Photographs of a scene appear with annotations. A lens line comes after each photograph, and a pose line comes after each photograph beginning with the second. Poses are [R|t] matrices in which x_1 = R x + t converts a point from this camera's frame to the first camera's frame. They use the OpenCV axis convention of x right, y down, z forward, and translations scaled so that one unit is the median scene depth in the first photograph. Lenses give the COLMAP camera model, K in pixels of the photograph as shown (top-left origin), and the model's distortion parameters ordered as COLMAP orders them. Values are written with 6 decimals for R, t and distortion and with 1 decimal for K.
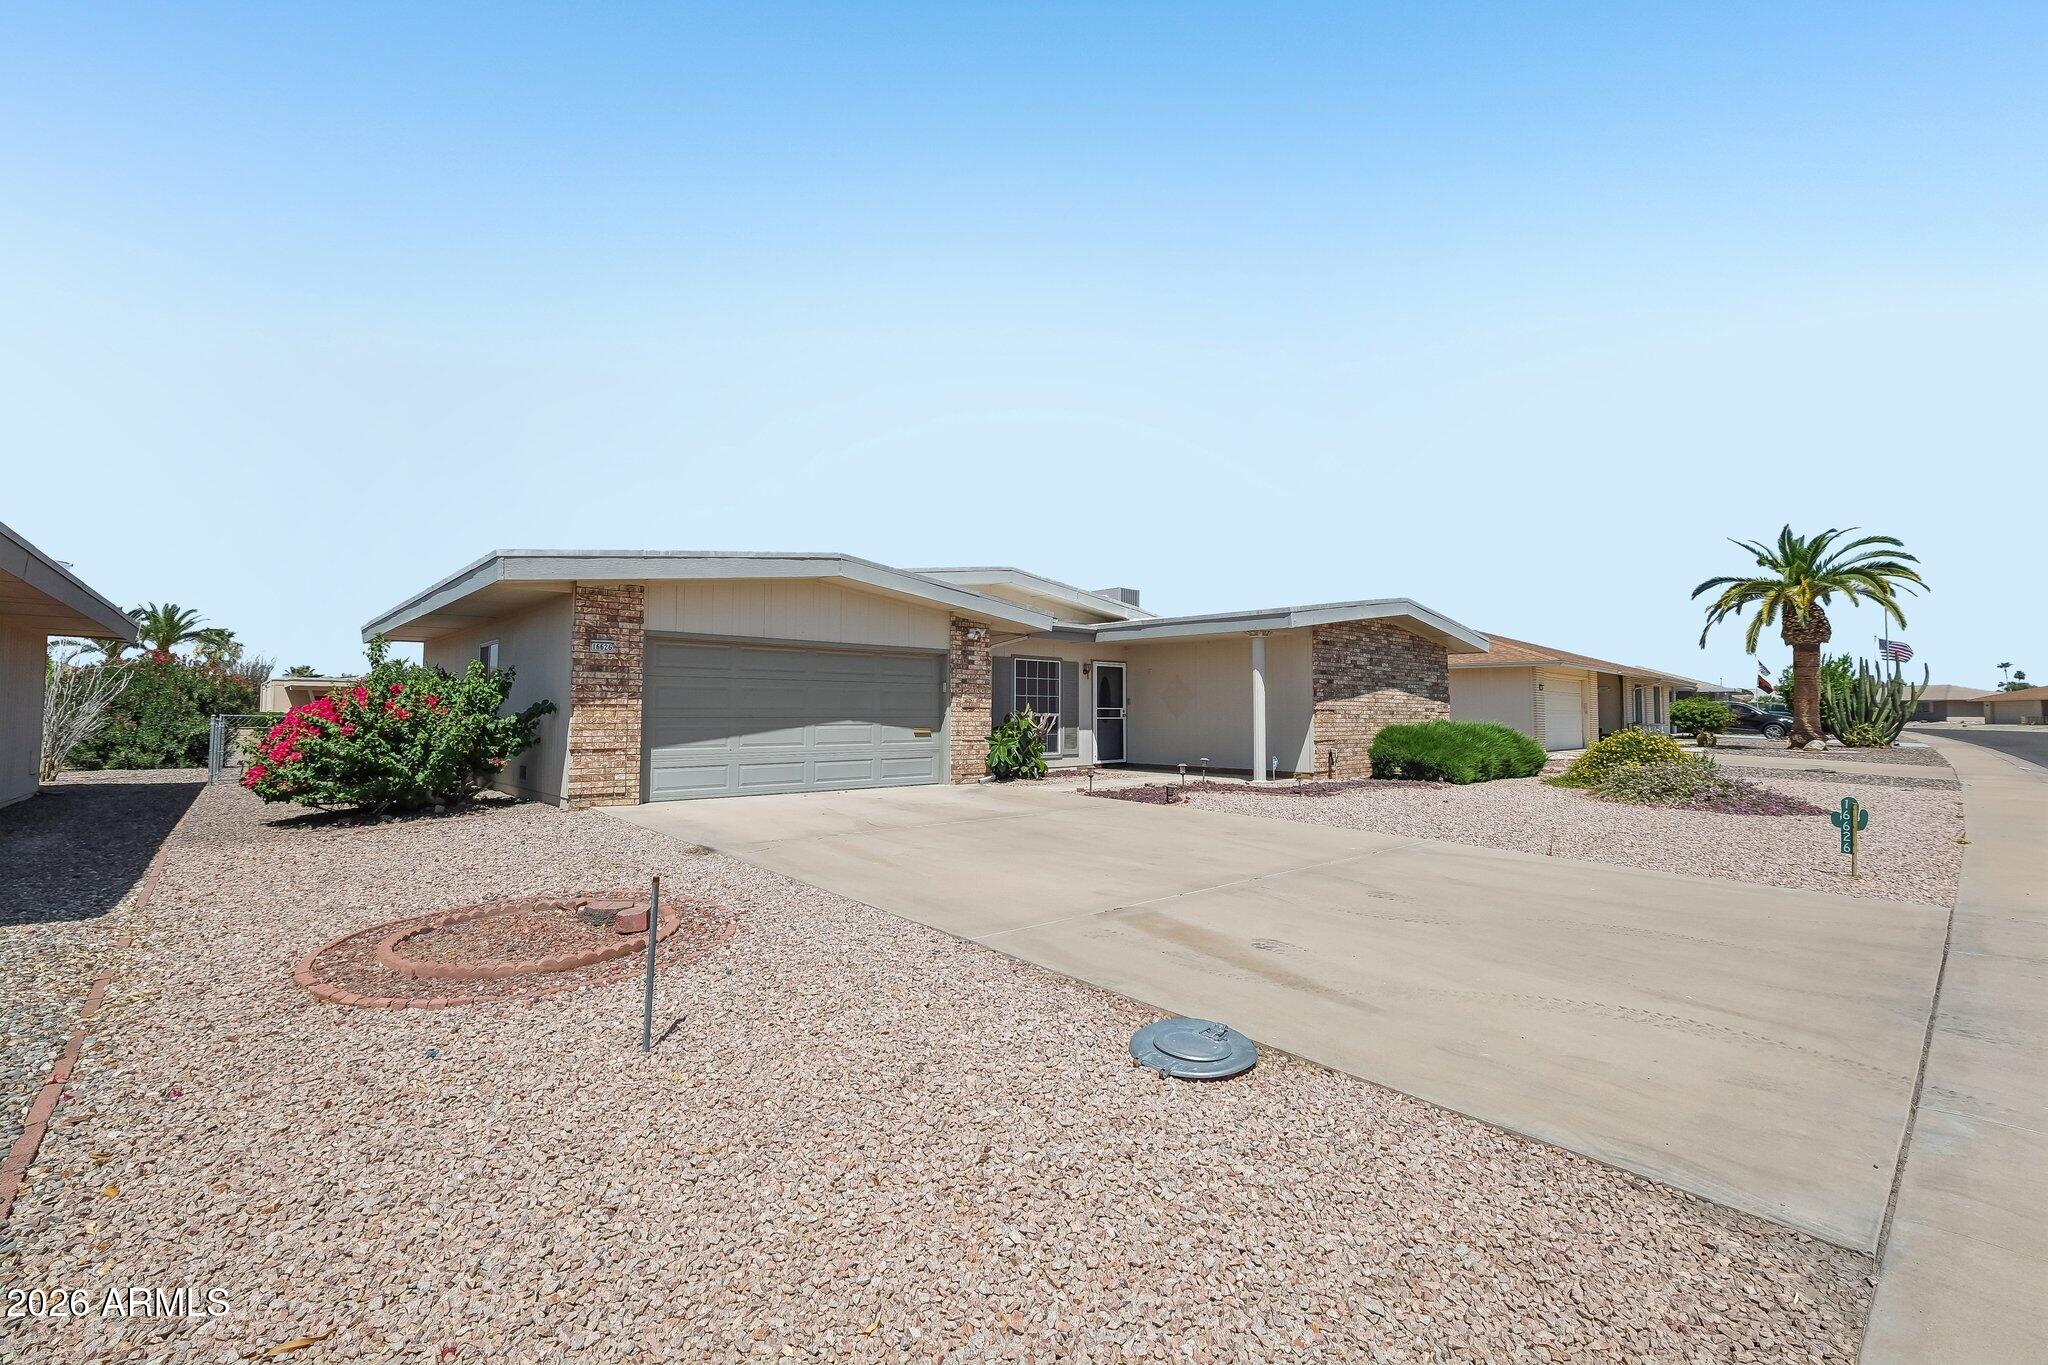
lens RADIAL K [[900.8, 0, 1021.3], [0, 900.8, 679.7], [0, 0, 1]] dist [-0.003575, 0.000545]
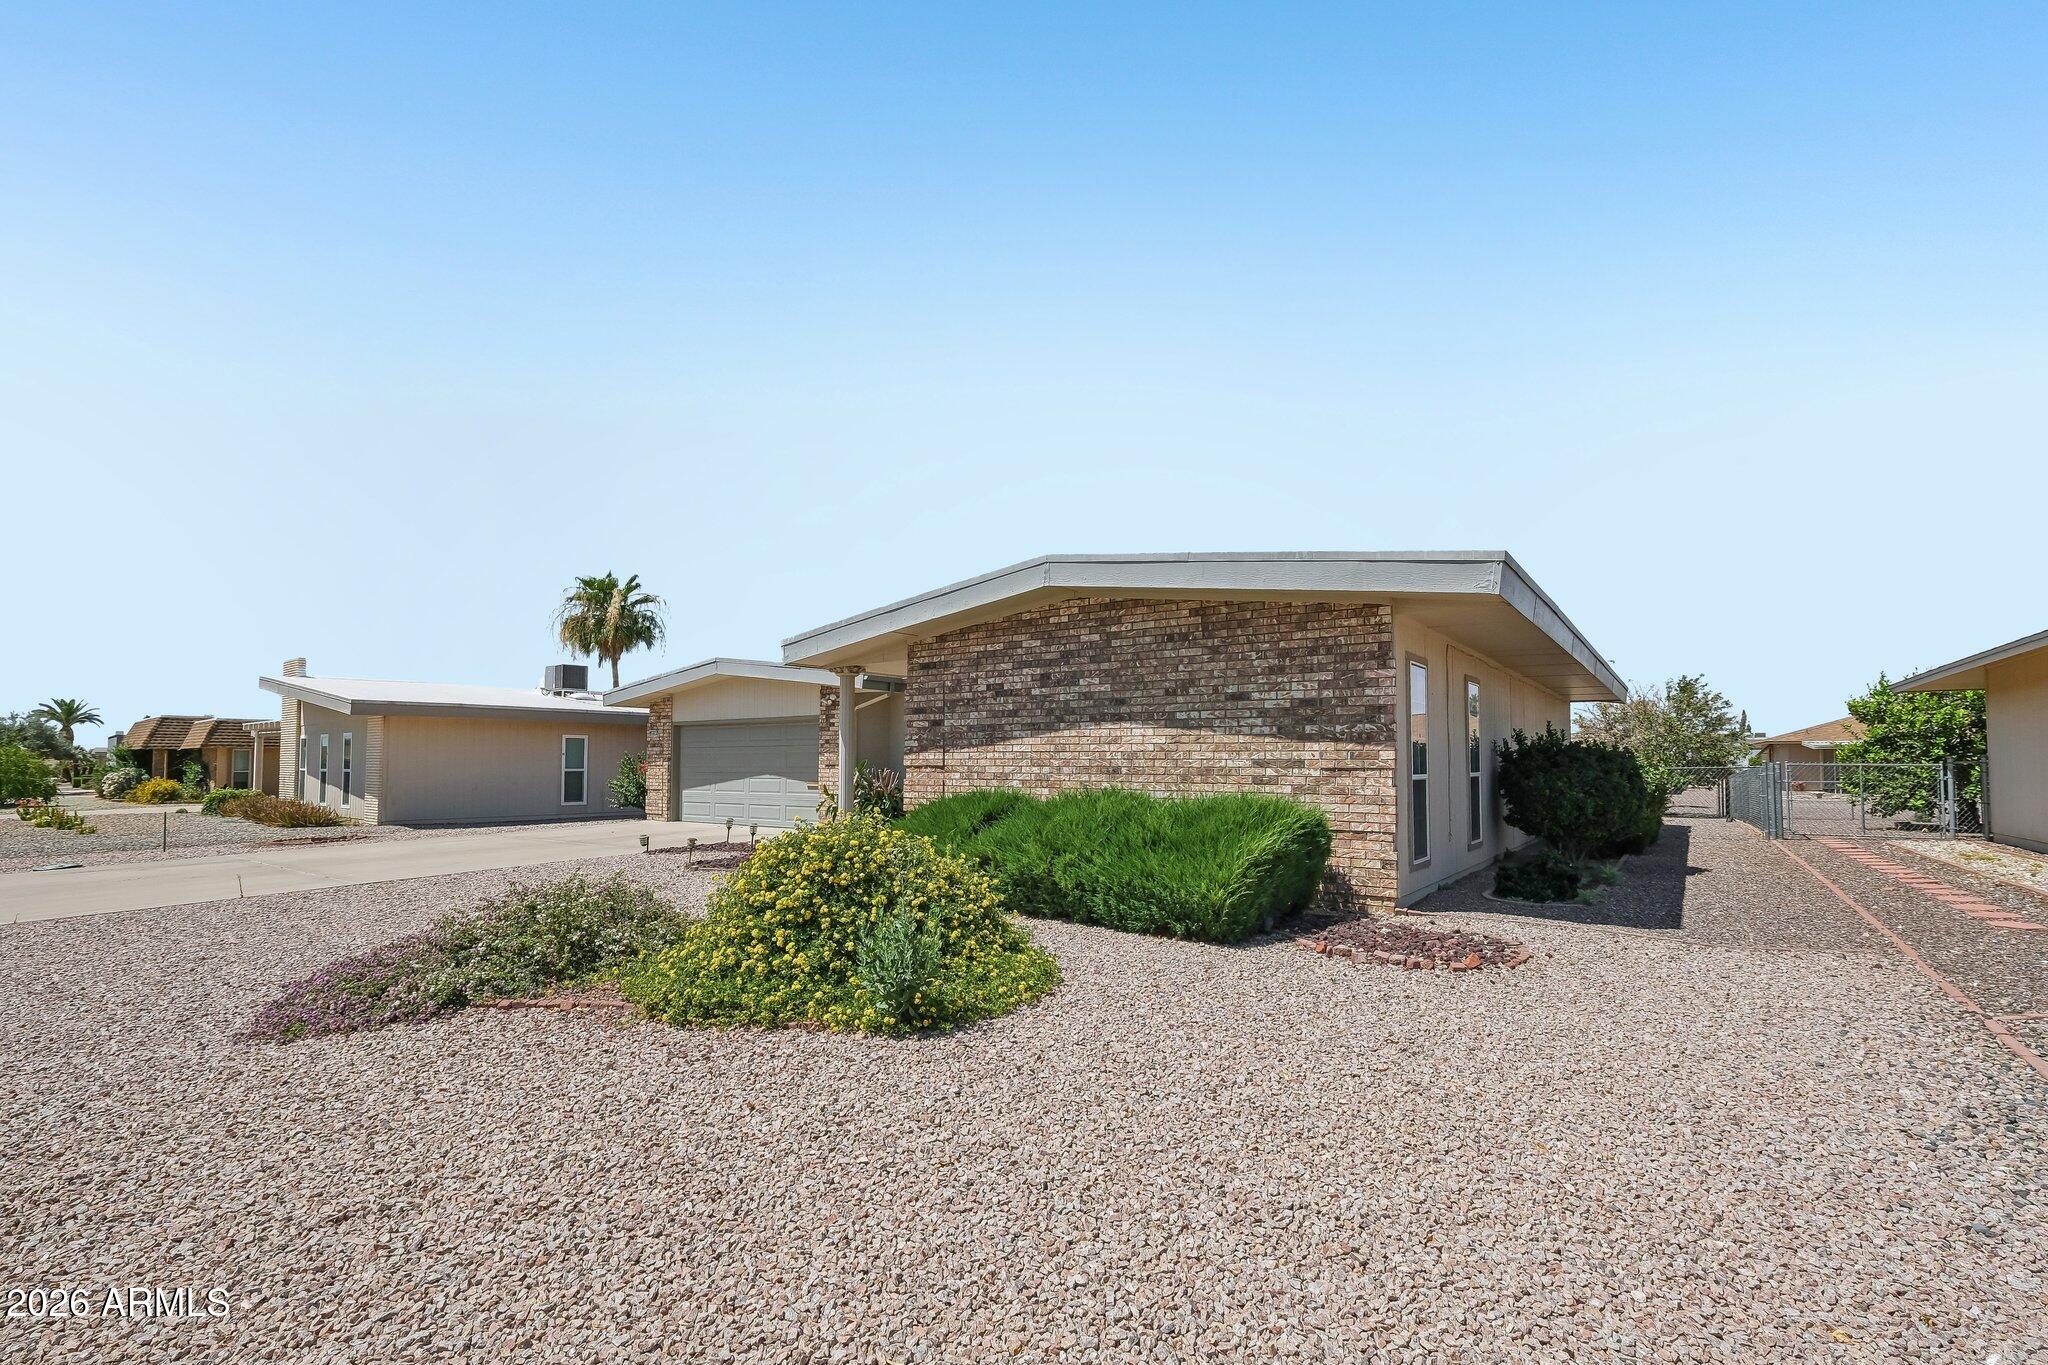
lens RADIAL K [[900.8, 0, 1021.3], [0, 900.8, 679.7], [0, 0, 1]] dist [-0.003575, 0.000545]
pose [[0.186928, -0.095572, -0.977713, 0.980296], [0.038489, 0.995205, -0.089924, 0.031682], [0.981619, -0.020822, 0.189711, 0.911272]]
